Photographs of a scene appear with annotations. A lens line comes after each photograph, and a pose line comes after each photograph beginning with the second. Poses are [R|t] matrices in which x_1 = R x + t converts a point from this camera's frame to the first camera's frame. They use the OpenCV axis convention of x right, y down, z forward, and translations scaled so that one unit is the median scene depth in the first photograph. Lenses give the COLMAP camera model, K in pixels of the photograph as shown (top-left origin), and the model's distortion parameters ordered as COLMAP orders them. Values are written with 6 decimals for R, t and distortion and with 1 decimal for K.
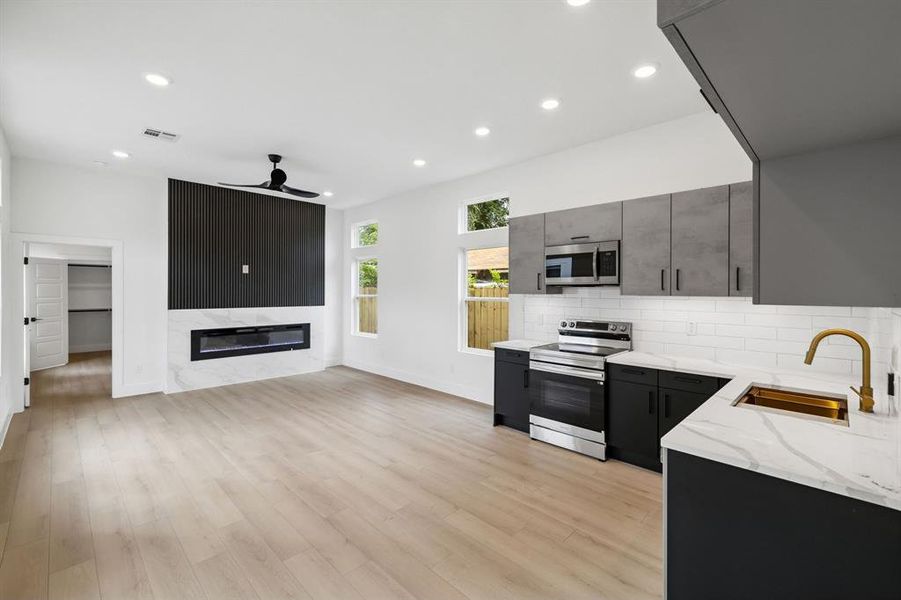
lens RADIAL K [[384.3, 0, 451.7], [0, 384.3, 290.0], [0, 0, 1]] dist [0.000182, -0.000049]
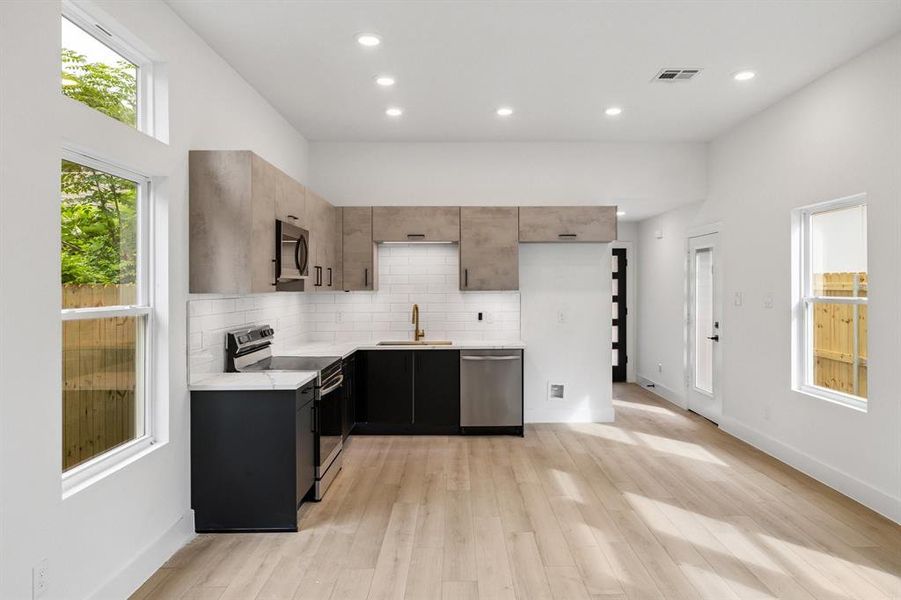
lens RADIAL K [[565.9, 0, 450.3], [0, 565.9, 288.6], [0, 0, 1]] dist [-0.000016, 0.000416]
pose [[-0.688794, -0.008259, 0.724910, -0.794008], [-0.004918, 0.999965, 0.006720, -0.004481], [-0.724941, 0.001064, -0.688811, 1.753162]]
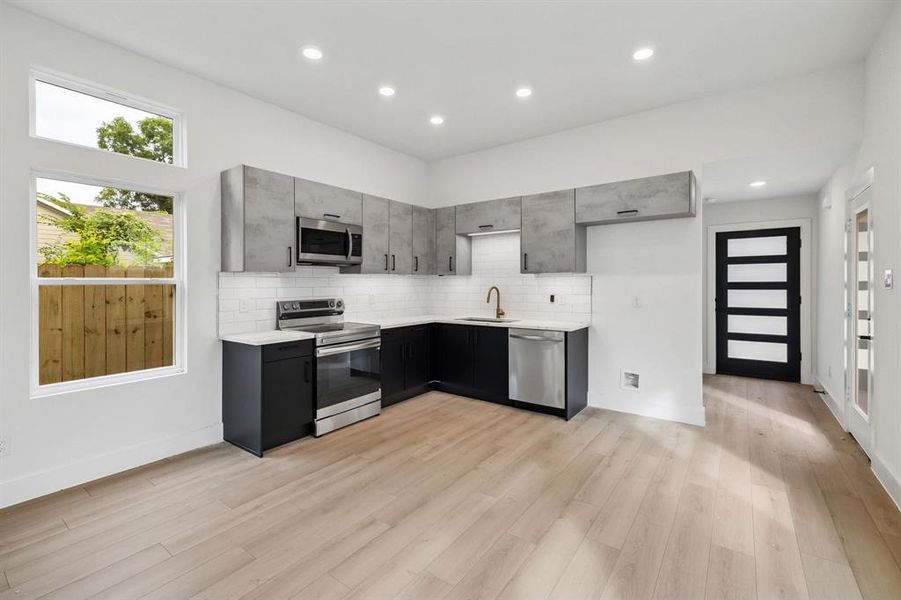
lens RADIAL K [[386.4, 0, 450.9], [0, 386.4, 283.4], [0, 0, 1]] dist [0.003334, 0.004088]
pose [[-0.130248, -0.008683, 0.991443, -0.801450], [-0.000713, 0.999962, 0.008664, 0.034779], [-0.991481, 0.000422, -0.130249, 0.933999]]
